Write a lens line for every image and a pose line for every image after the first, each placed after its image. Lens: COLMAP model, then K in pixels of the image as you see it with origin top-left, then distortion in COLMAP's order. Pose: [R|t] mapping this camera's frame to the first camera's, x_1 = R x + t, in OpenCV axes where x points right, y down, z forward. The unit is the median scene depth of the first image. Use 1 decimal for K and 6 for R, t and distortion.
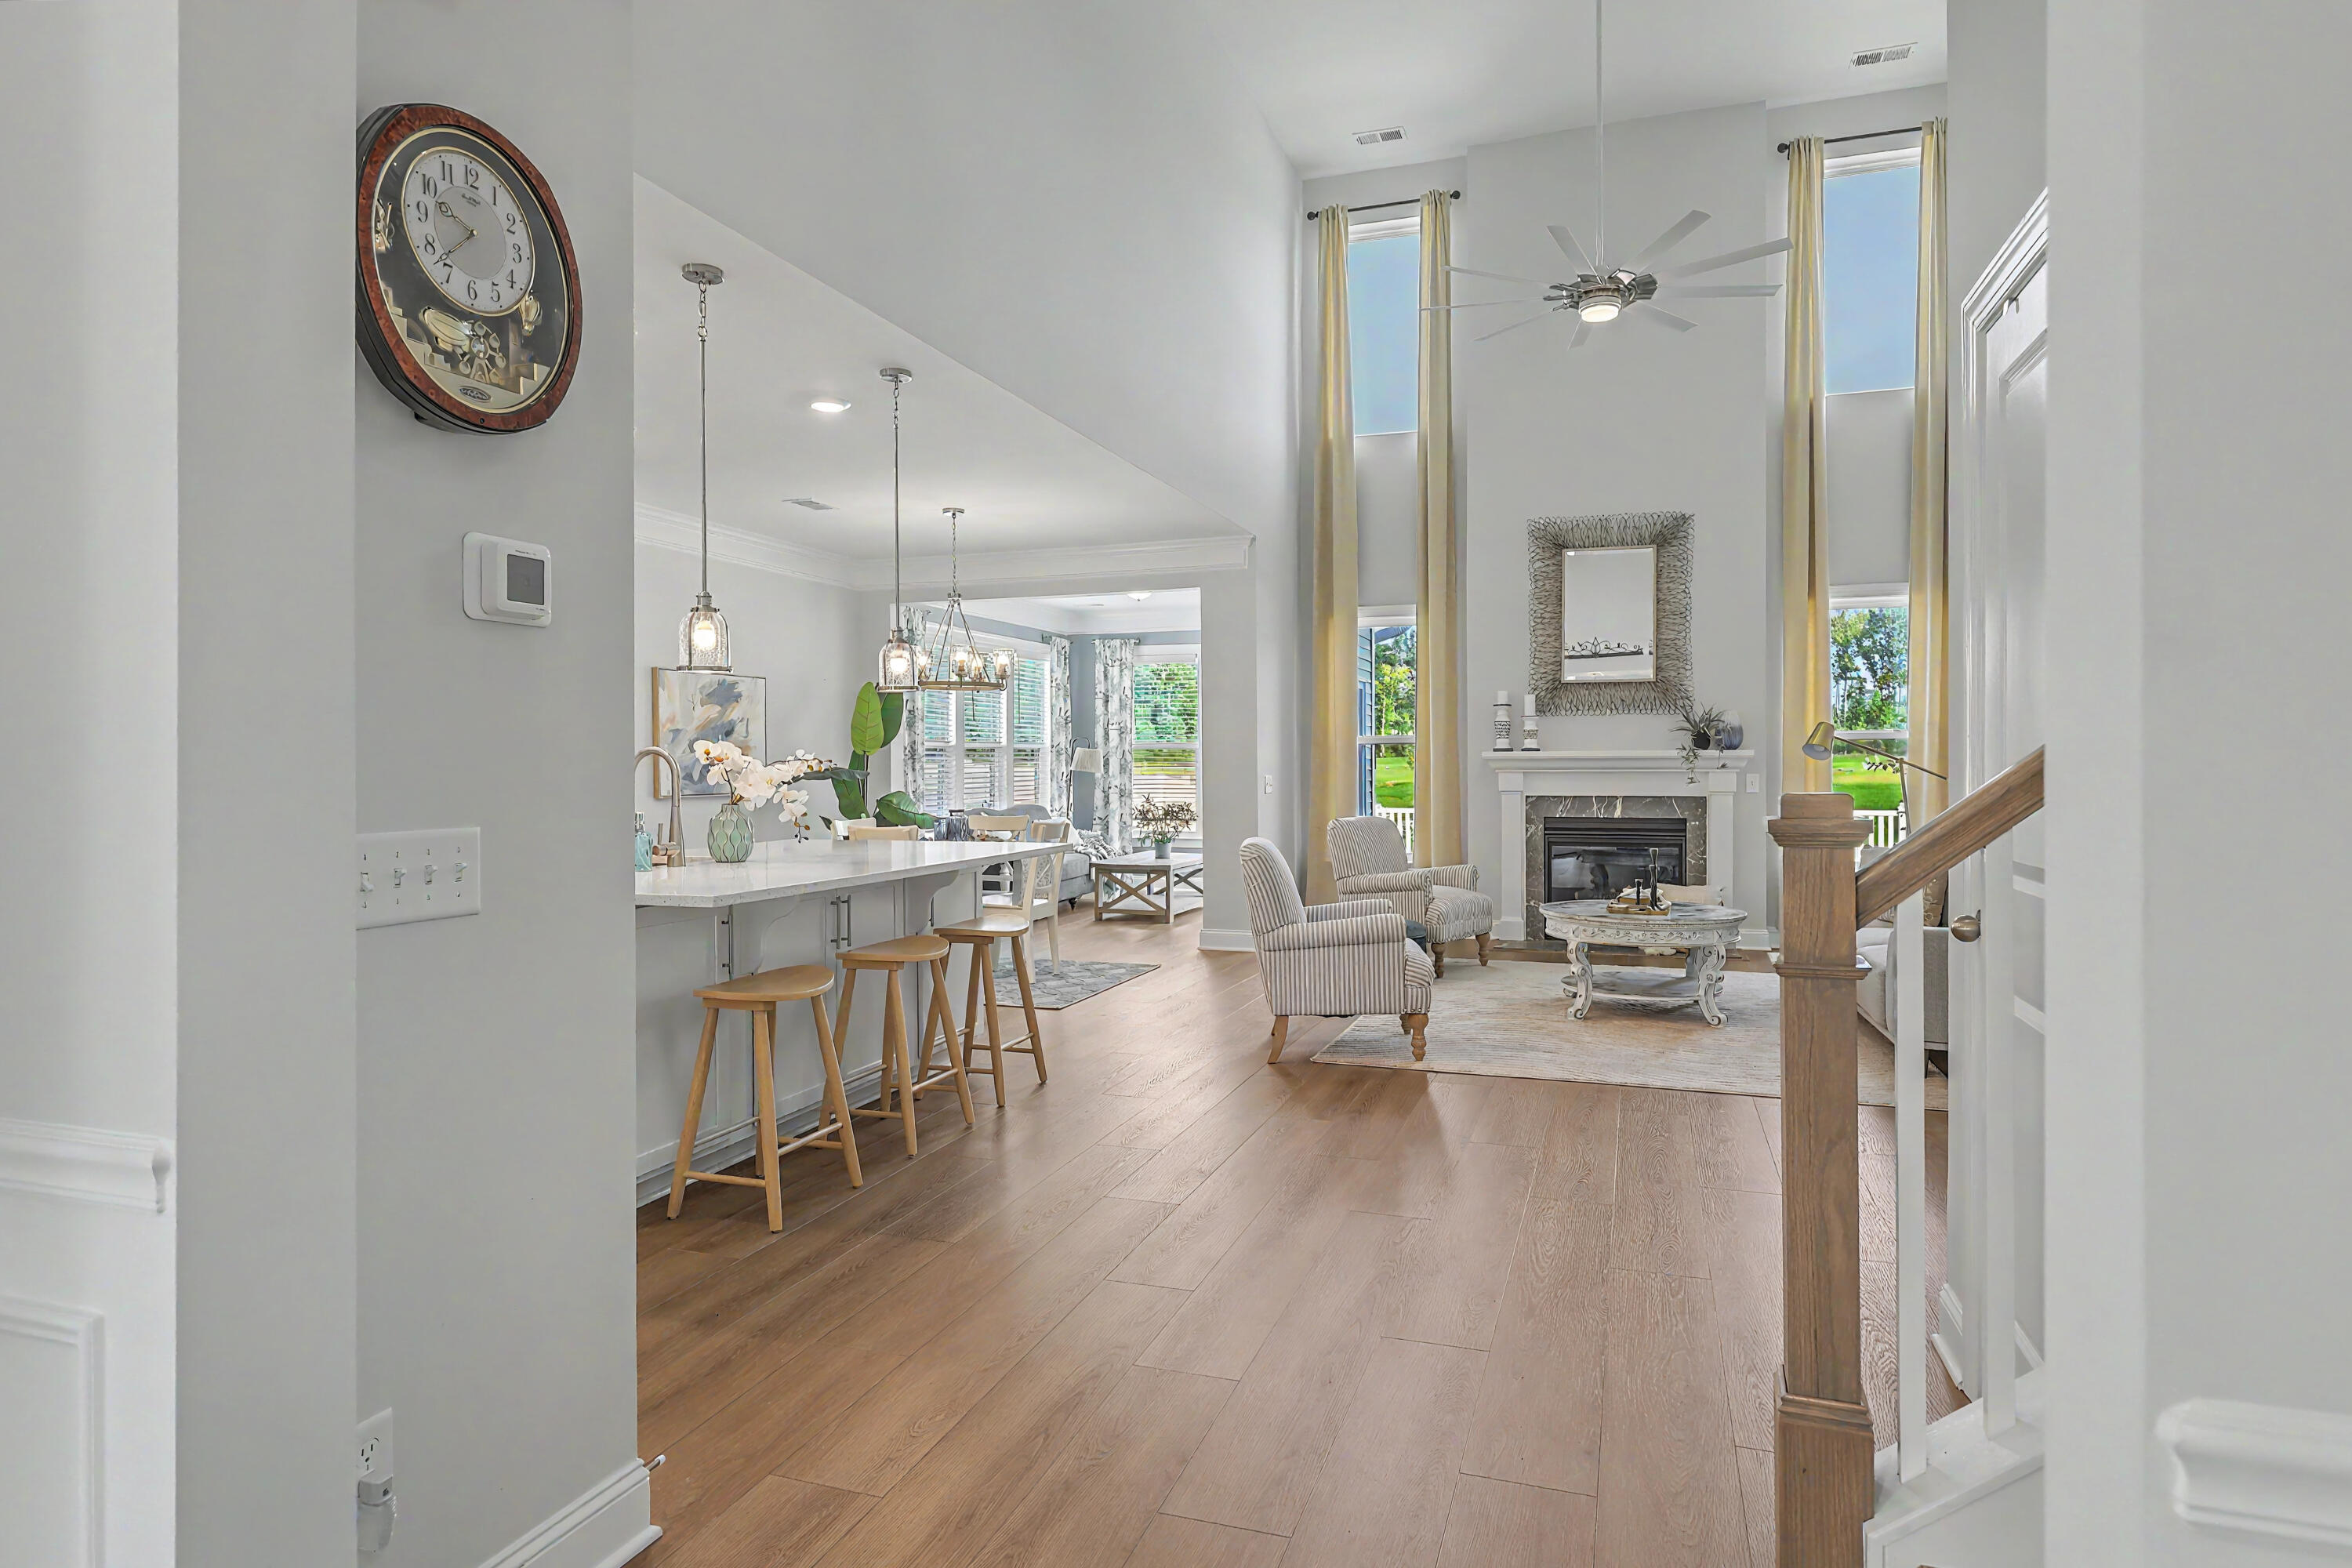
lens RADIAL K [[1239.0, 0, 1216.1], [0, 1239.0, 762.4], [0, 0, 1]] dist [0.002740, 0.000410]
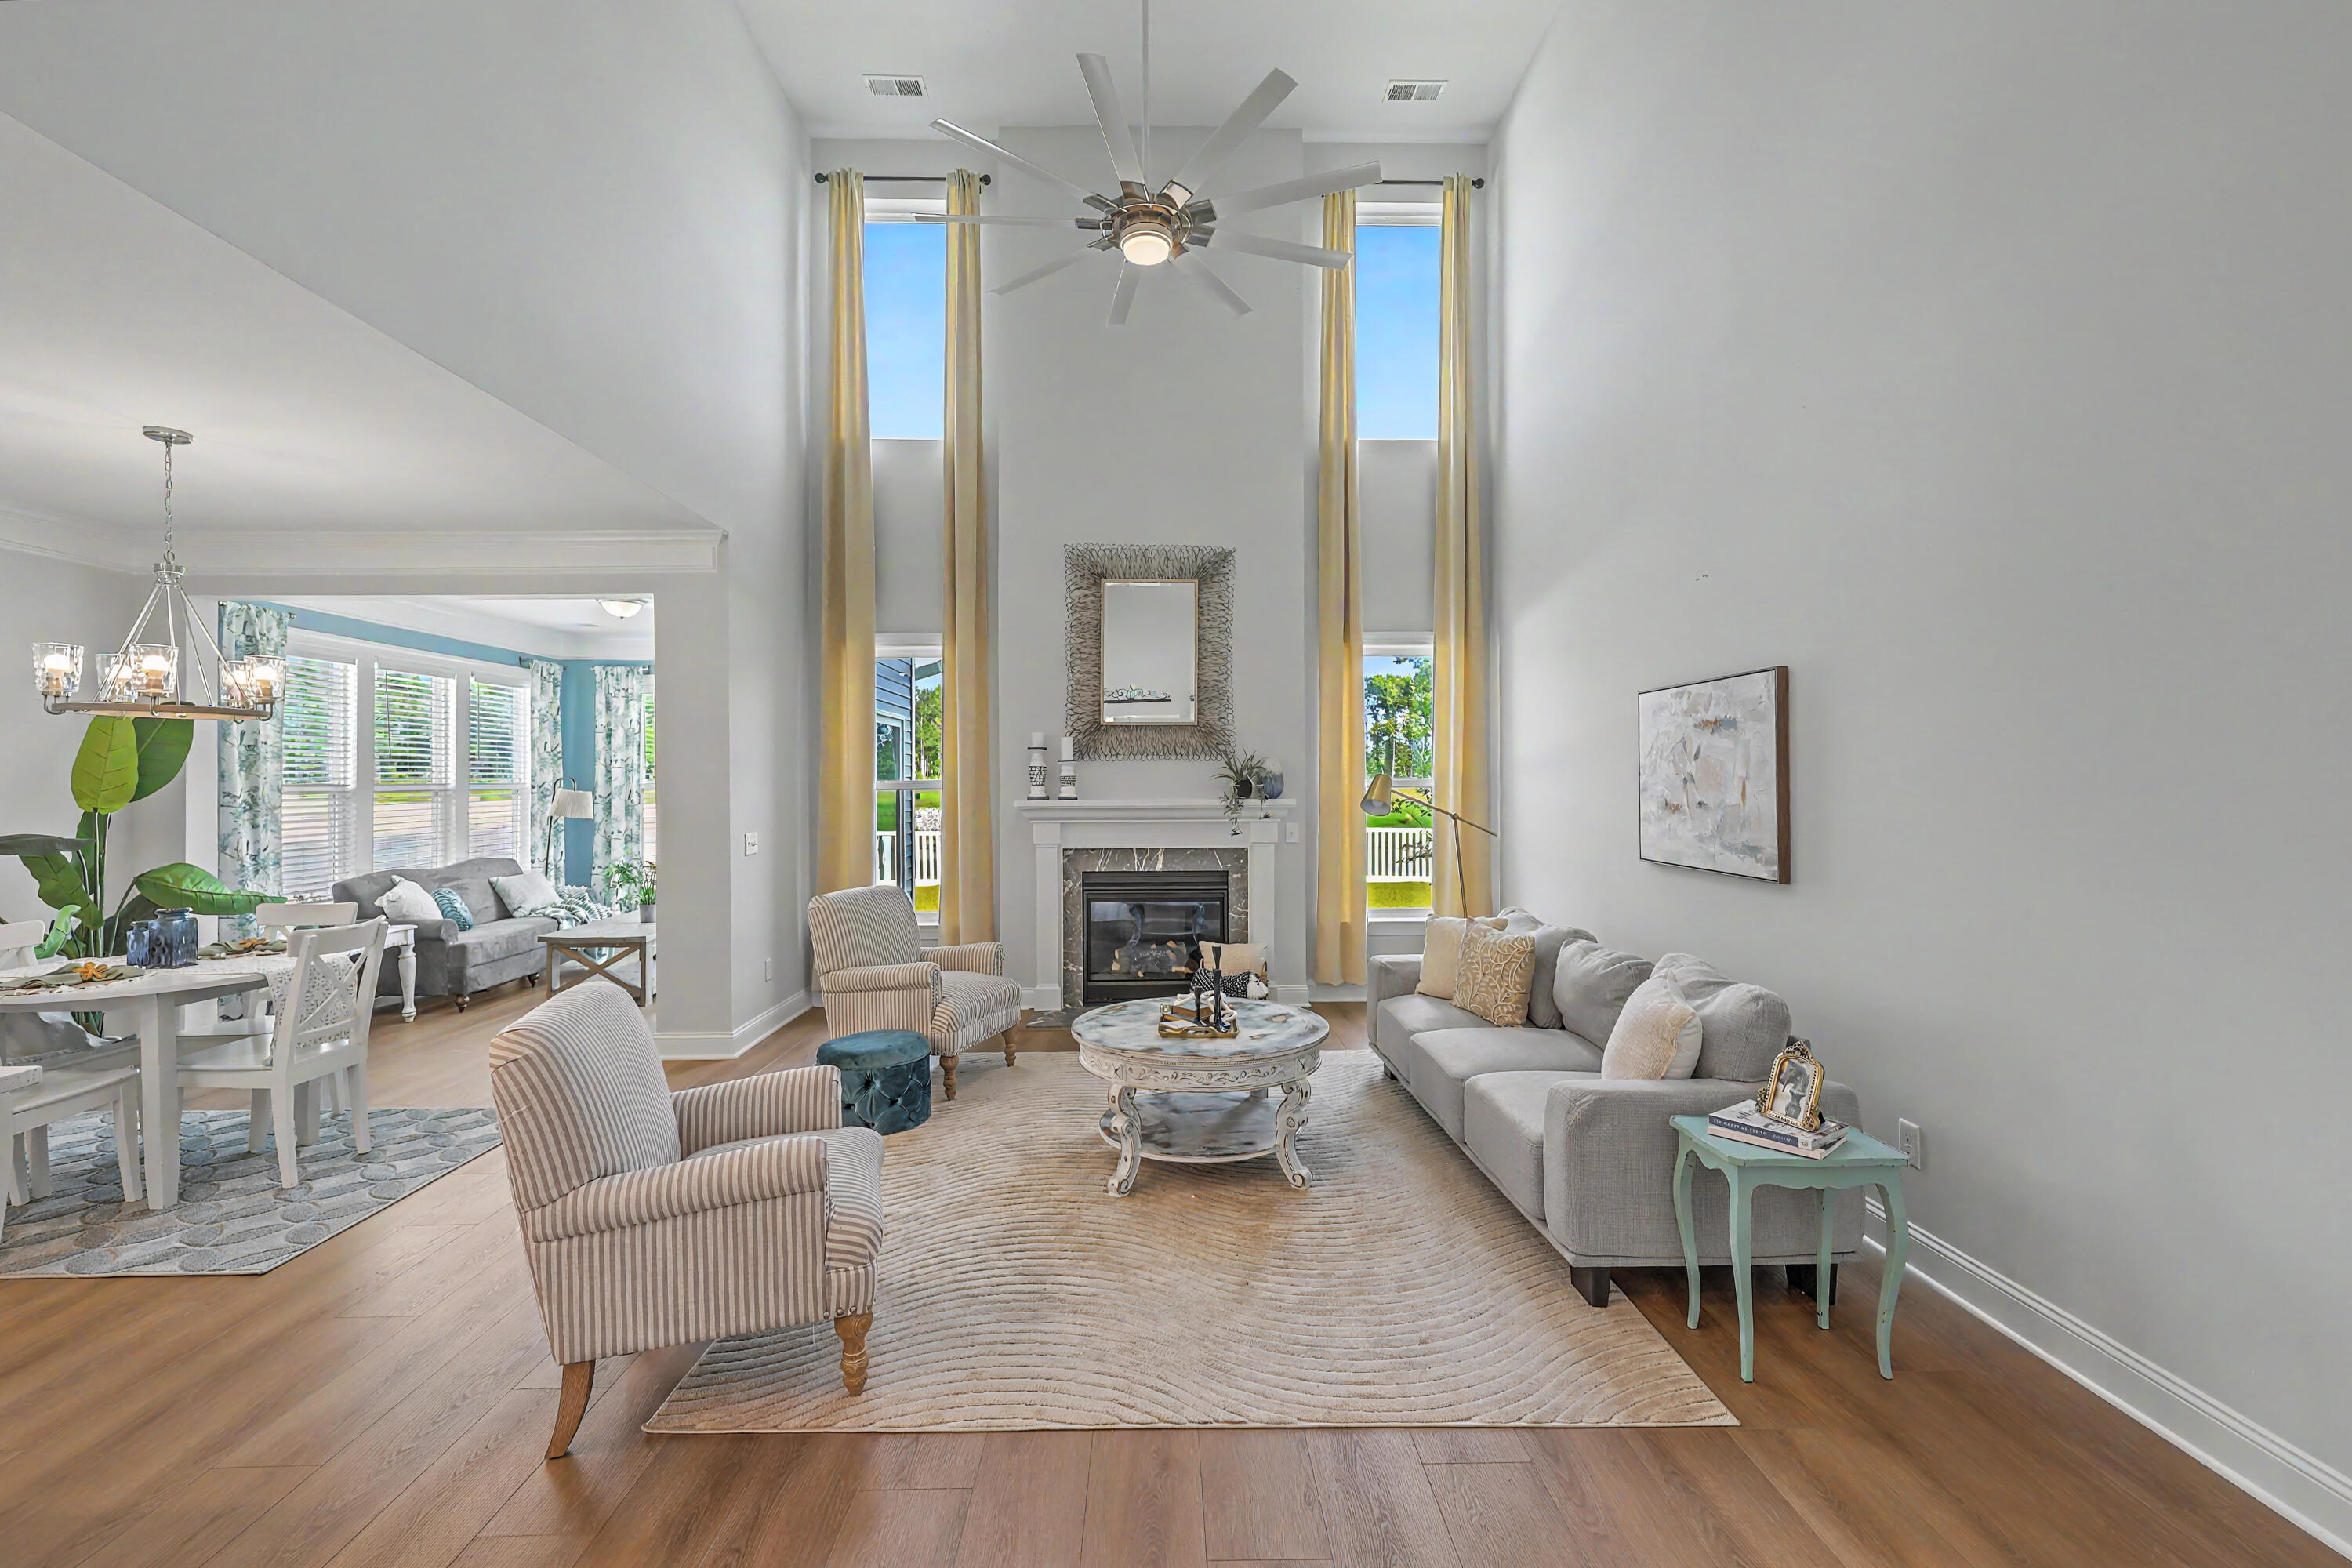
lens RADIAL K [[966.5, 0, 1162.6], [0, 966.5, 782.8], [0, 0, 1]] dist [0.001194, -0.000306]
pose [[0.944546, -0.001269, 0.328377, 0.088095], [0.001528, 0.999999, -0.000531, -0.021290], [-0.328376, 0.001004, 0.944546, 0.312613]]
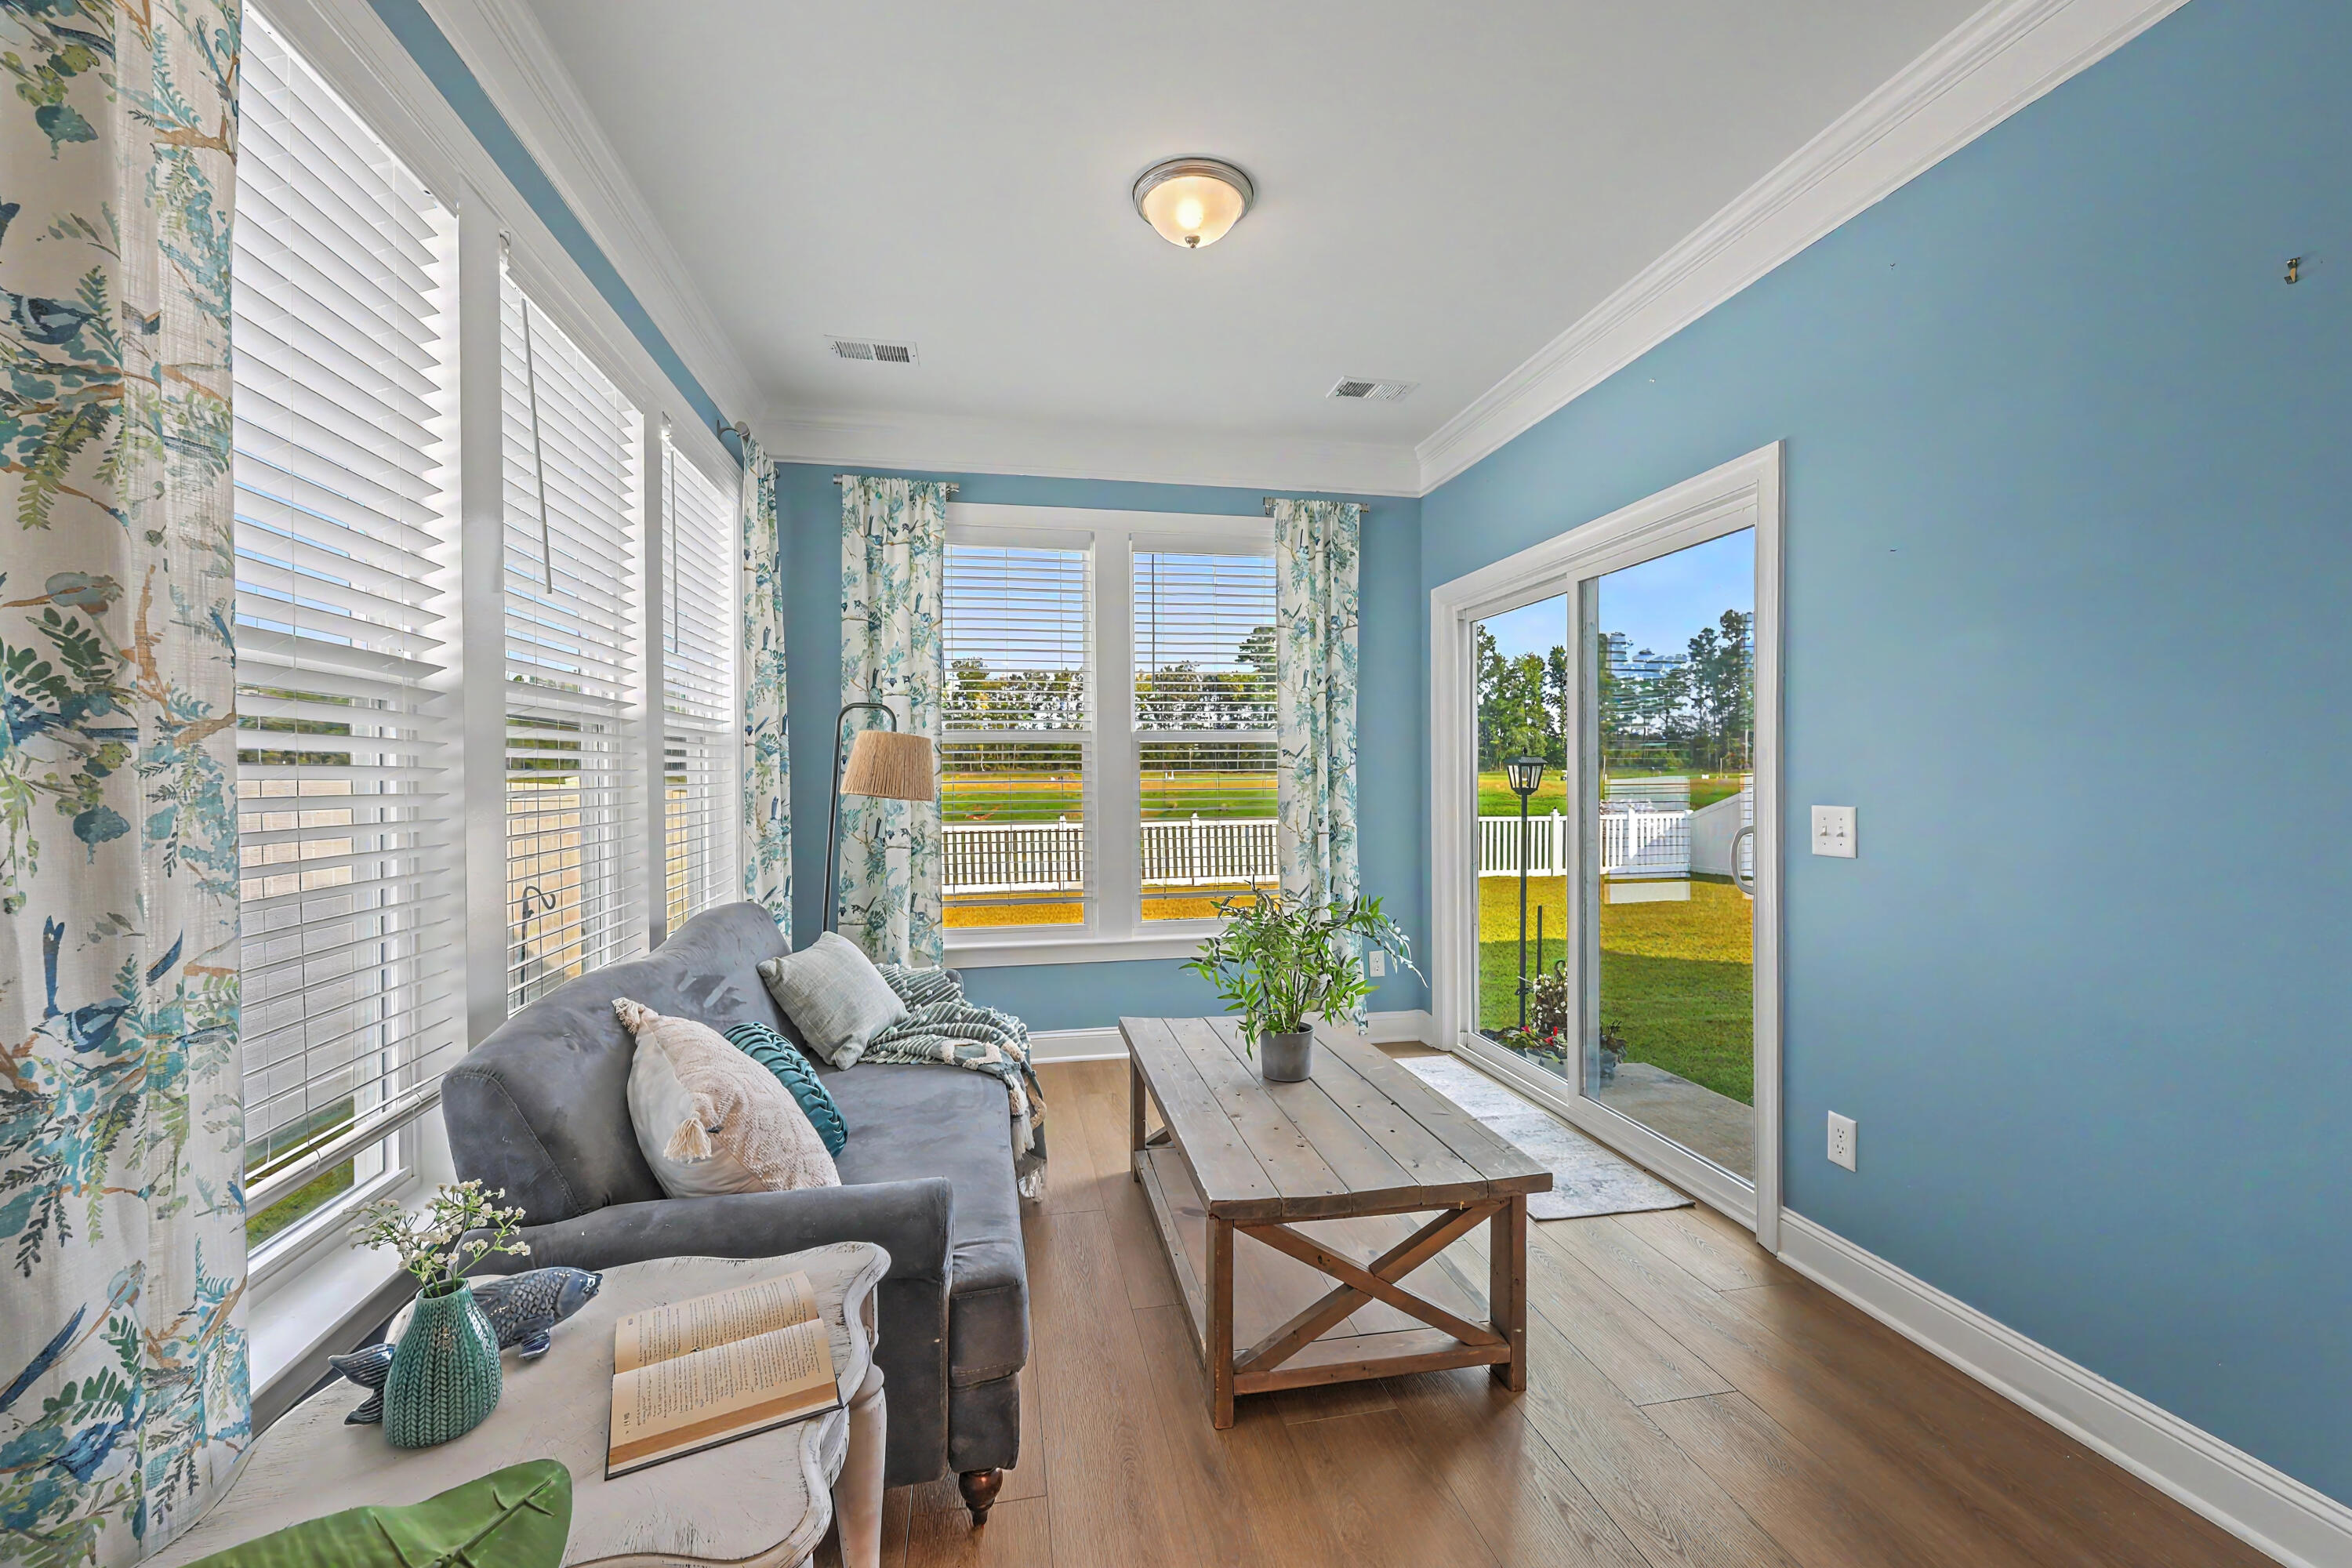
lens RADIAL K [[966.5, 0, 1182.3], [0, 966.5, 783.2], [0, 0, 1]] dist [0.001194, -0.000306]
pose [[0.885010, -0.007420, 0.465512, -0.220091], [0.003363, 0.999949, 0.009545, 0.001421], [-0.465559, -0.006882, 0.884990, 0.981664]]
